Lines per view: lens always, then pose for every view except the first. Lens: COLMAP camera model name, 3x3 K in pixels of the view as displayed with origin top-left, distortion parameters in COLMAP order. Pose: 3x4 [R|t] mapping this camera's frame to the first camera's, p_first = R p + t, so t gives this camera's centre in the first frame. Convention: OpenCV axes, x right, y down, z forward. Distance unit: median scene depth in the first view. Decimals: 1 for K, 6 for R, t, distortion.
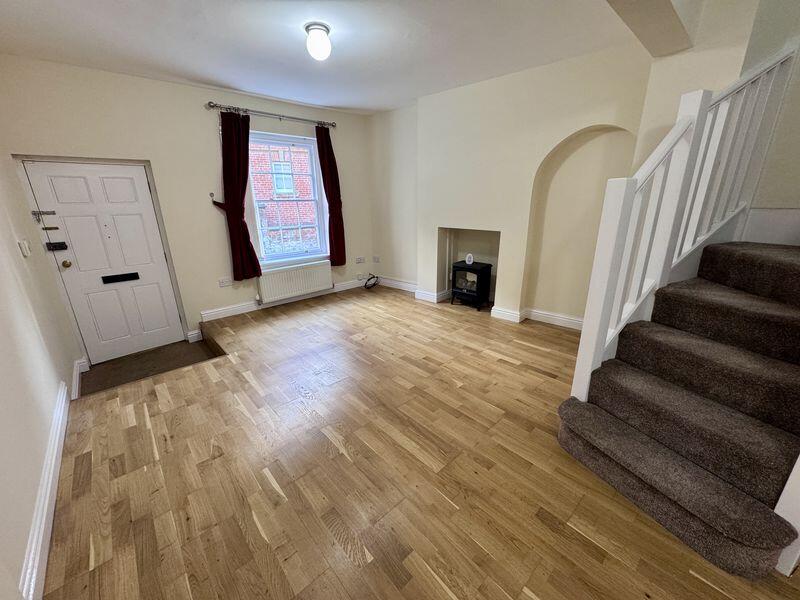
lens RADIAL K [[317.8, 0, 399.1], [0, 317.8, 297.6], [0, 0, 1]] dist [-0.001506, 0.000031]
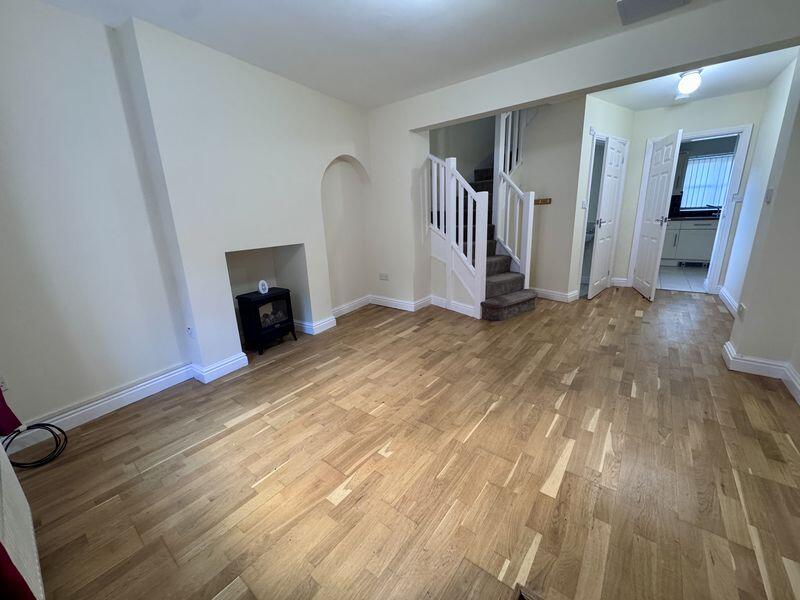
lens RADIAL K [[317.8, 0, 399.2], [0, 317.8, 299.9], [0, 0, 1]] dist [-0.001506, 0.000031]
pose [[-0.168473, -0.235564, 0.957145, -0.718994], [0.338853, 0.898005, 0.280653, -0.245412], [-0.925632, 0.371614, -0.071468, 0.941889]]
